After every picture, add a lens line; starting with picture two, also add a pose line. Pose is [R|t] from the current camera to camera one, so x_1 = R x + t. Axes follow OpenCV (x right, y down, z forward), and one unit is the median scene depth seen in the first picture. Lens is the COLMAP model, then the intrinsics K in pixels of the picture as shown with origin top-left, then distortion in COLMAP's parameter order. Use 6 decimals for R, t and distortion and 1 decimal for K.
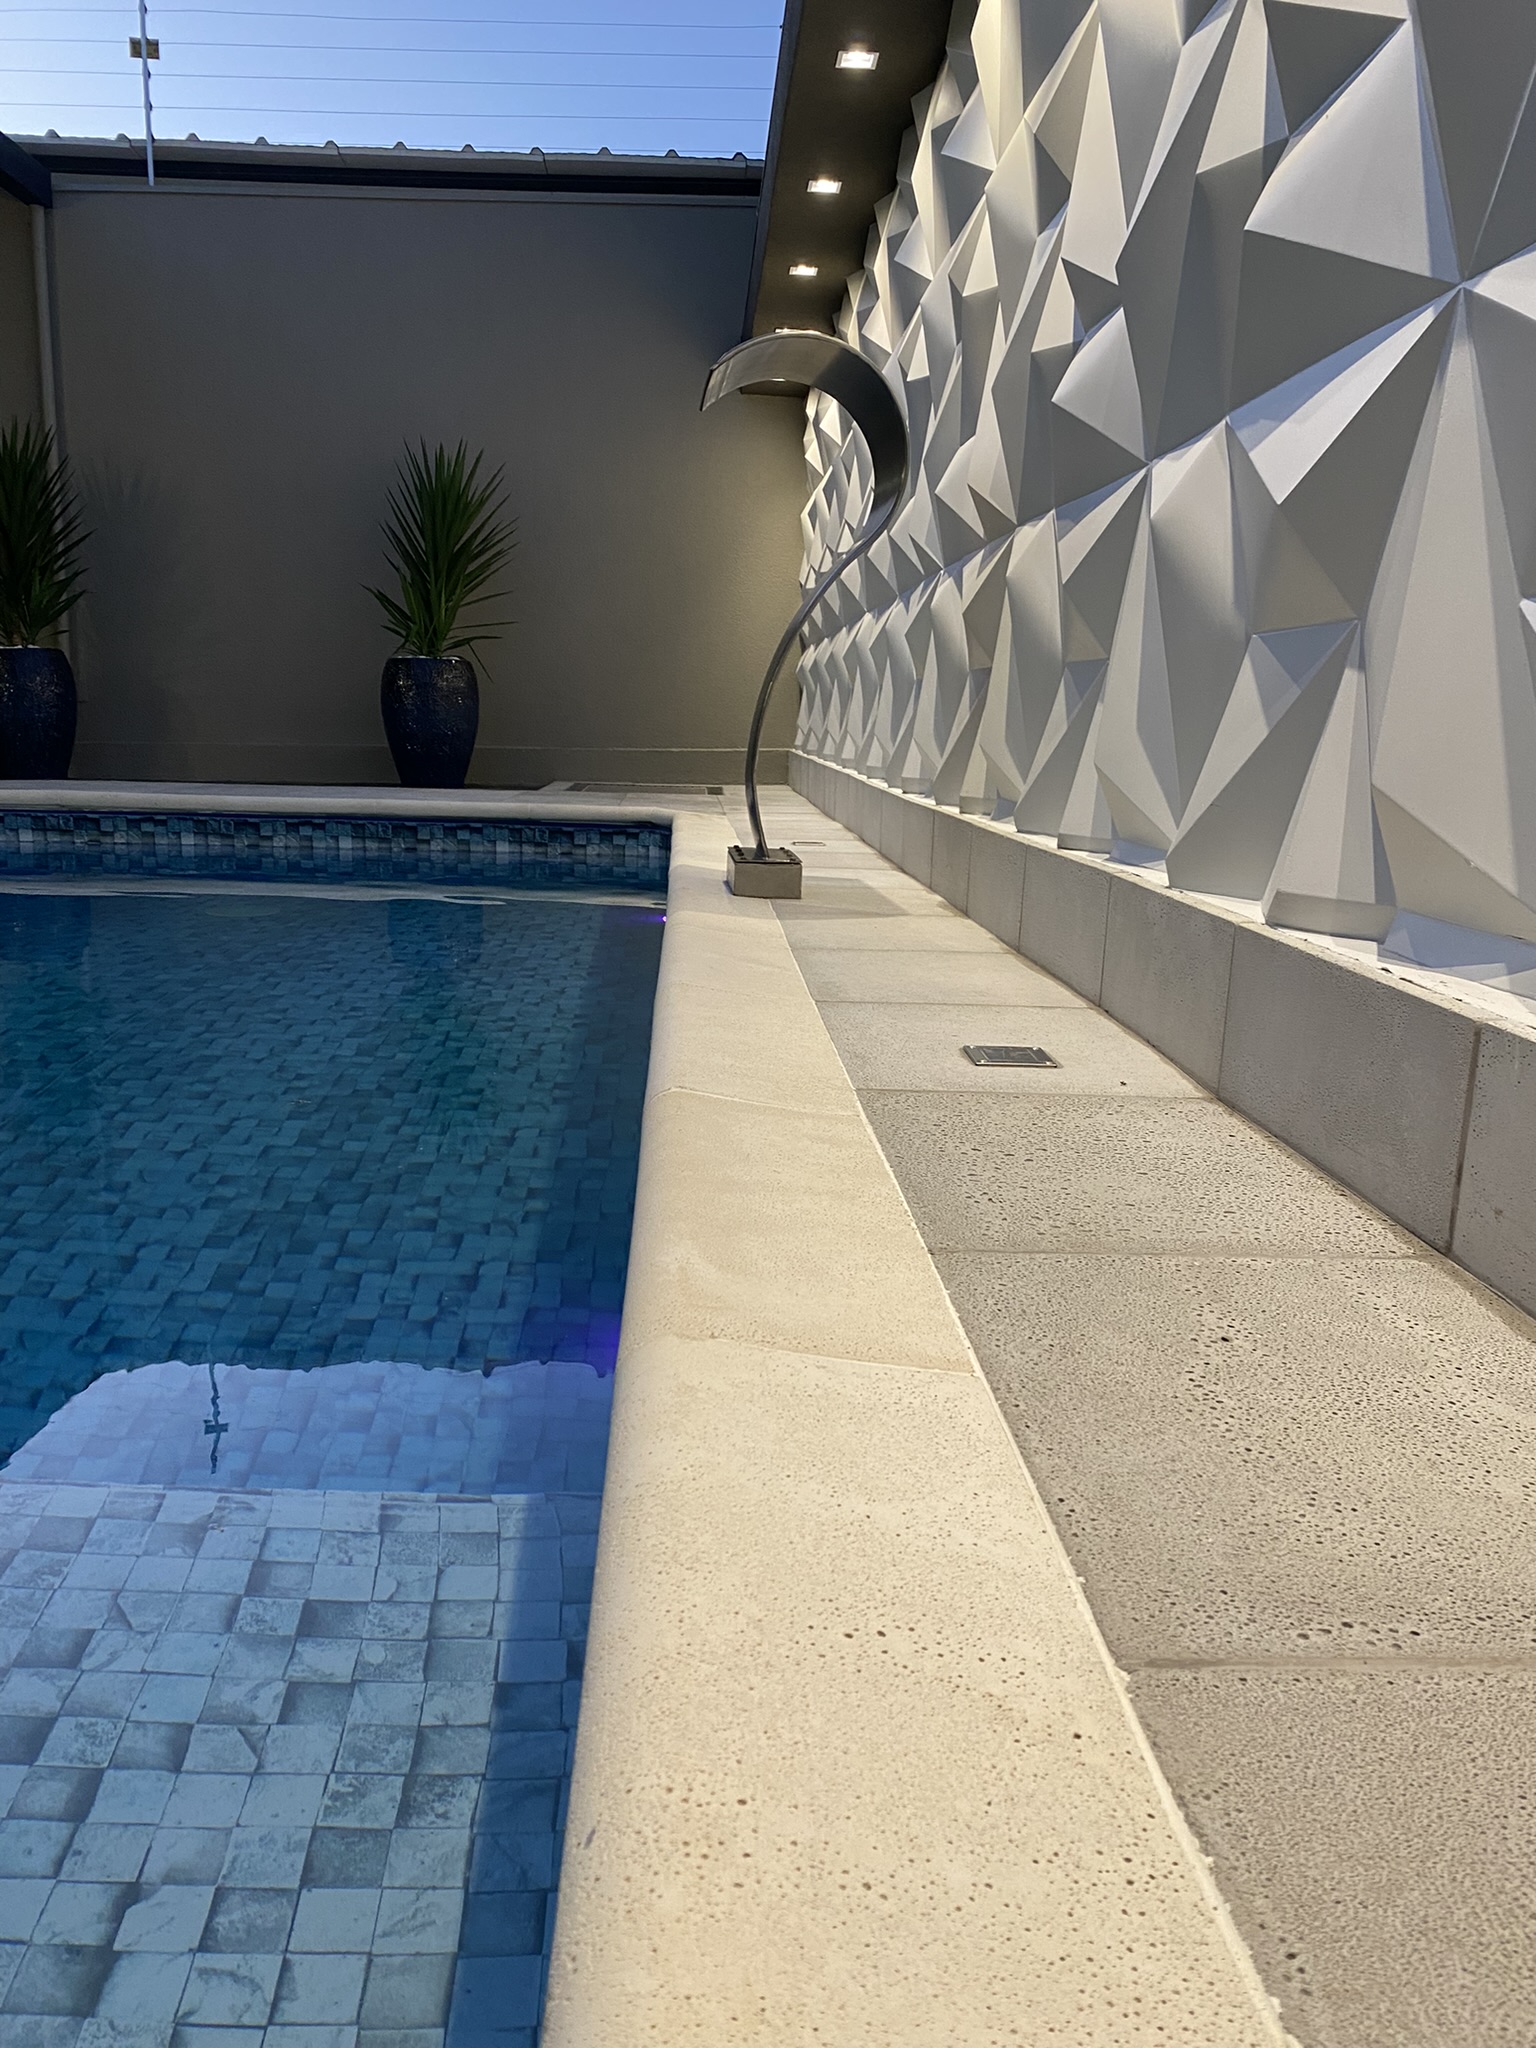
lens RADIAL K [[1537.3, 0, 758.2], [0, 1537.3, 1030.0], [0, 0, 1]] dist [0.011379, -0.014220]
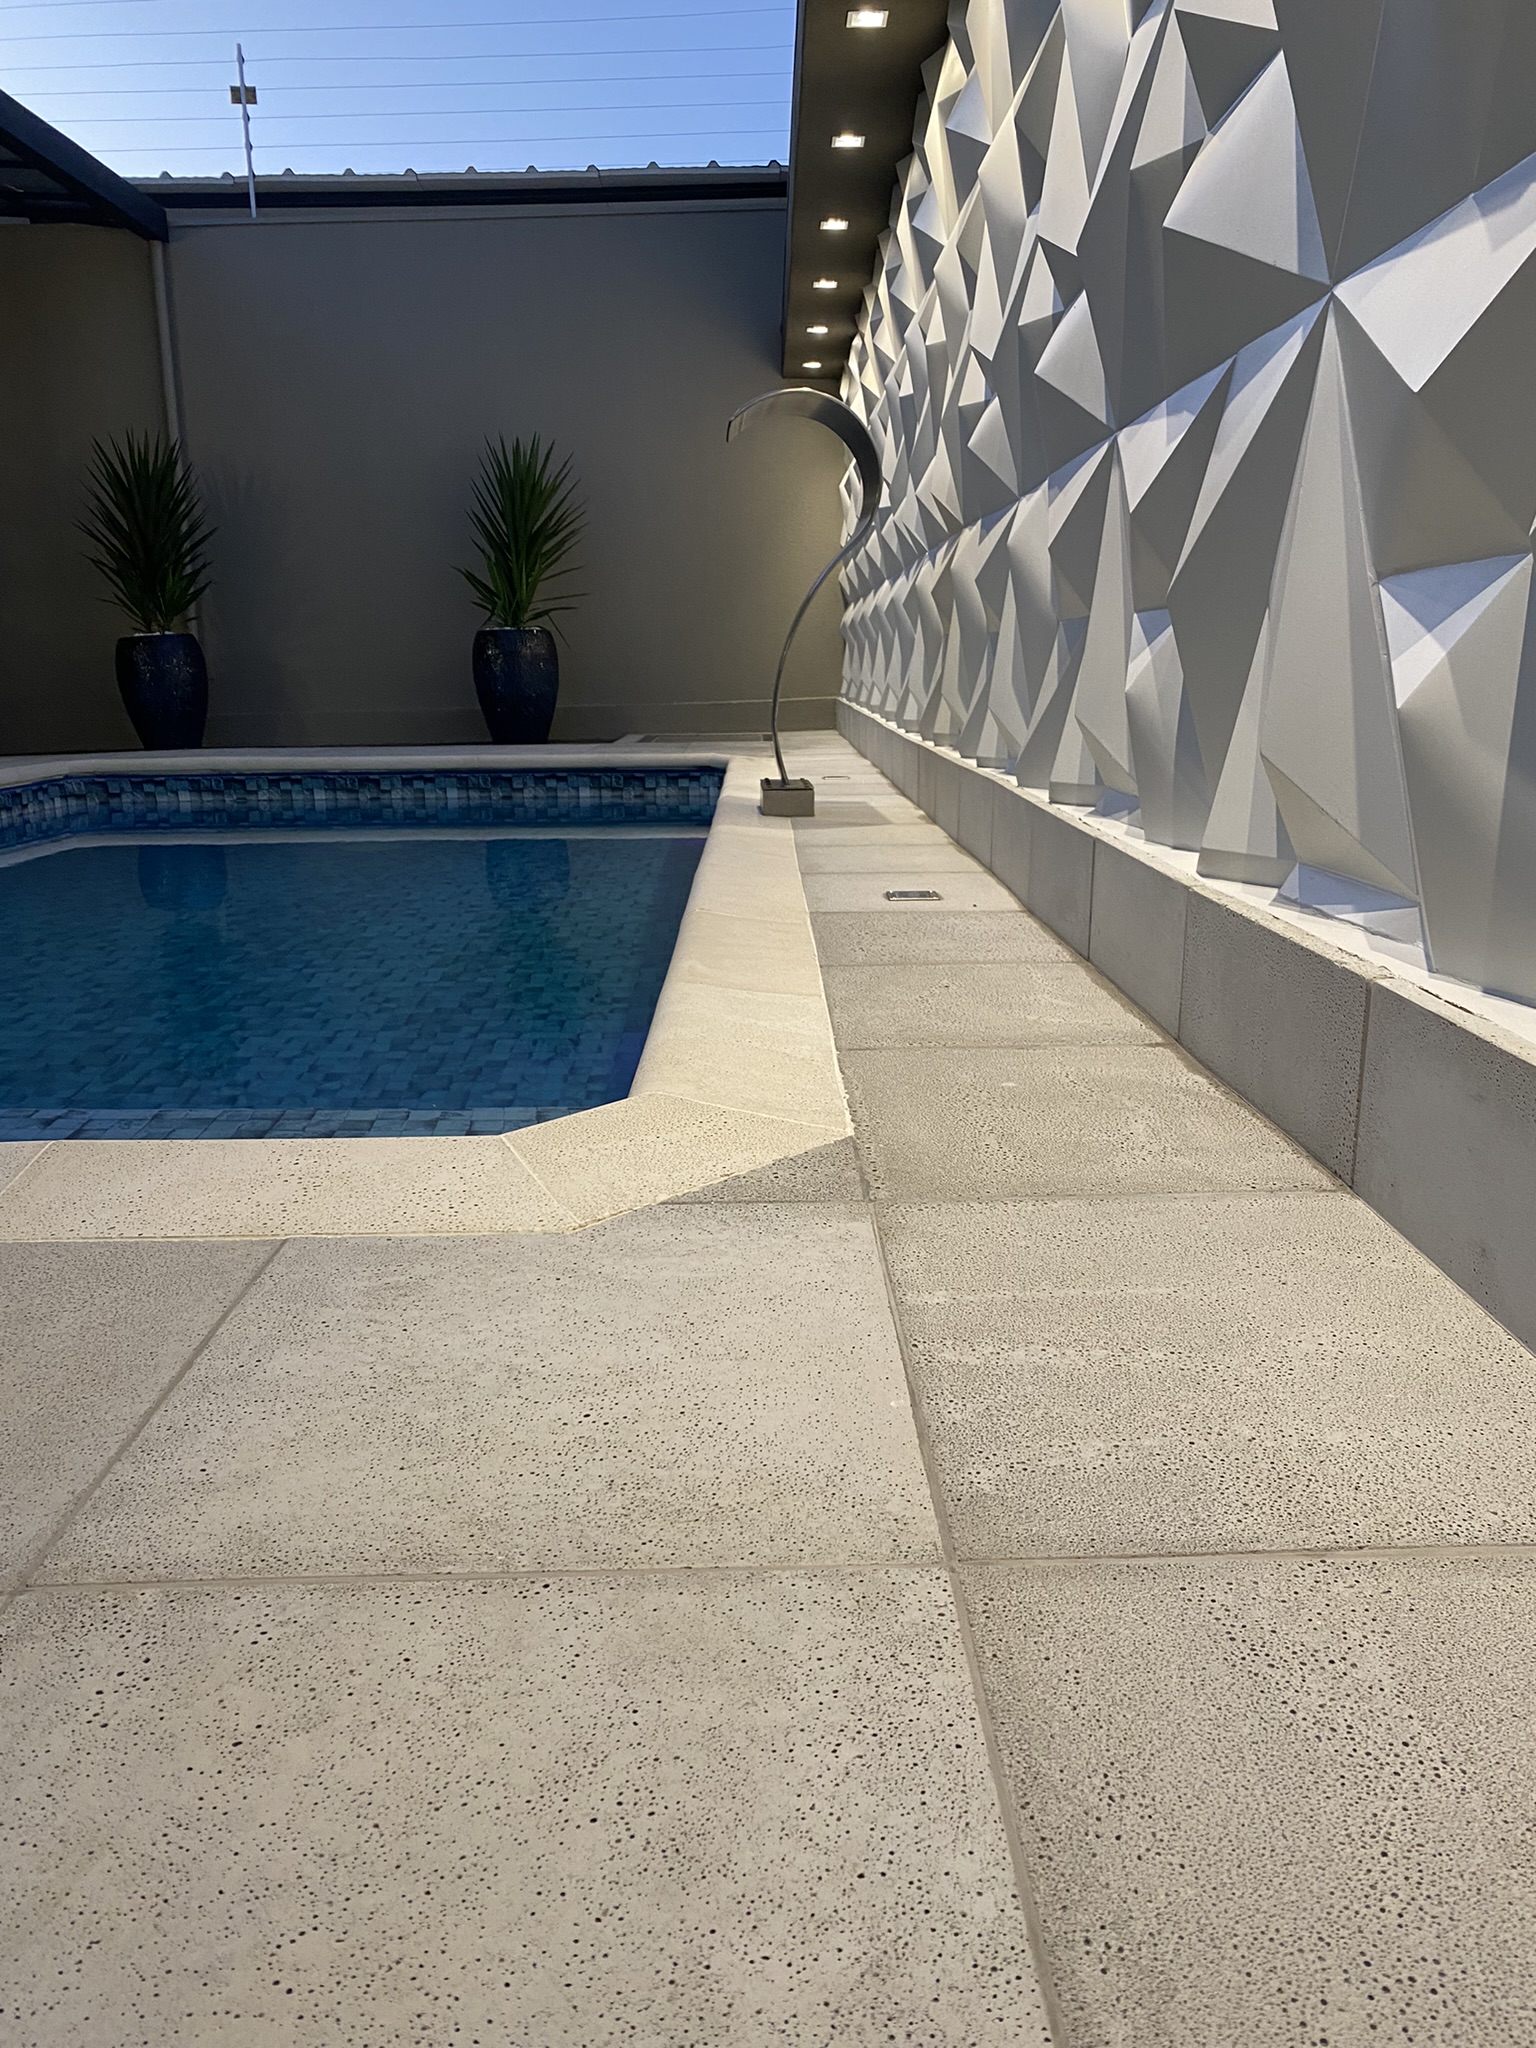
lens RADIAL K [[1537.3, 0, 781.4], [0, 1537.3, 1028.3], [0, 0, 1]] dist [0.011379, -0.014220]
pose [[0.998769, -0.029799, -0.039654, 0.024758], [0.031065, 0.999015, 0.031682, 0.028490], [0.038671, -0.032875, 0.998711, -0.170968]]
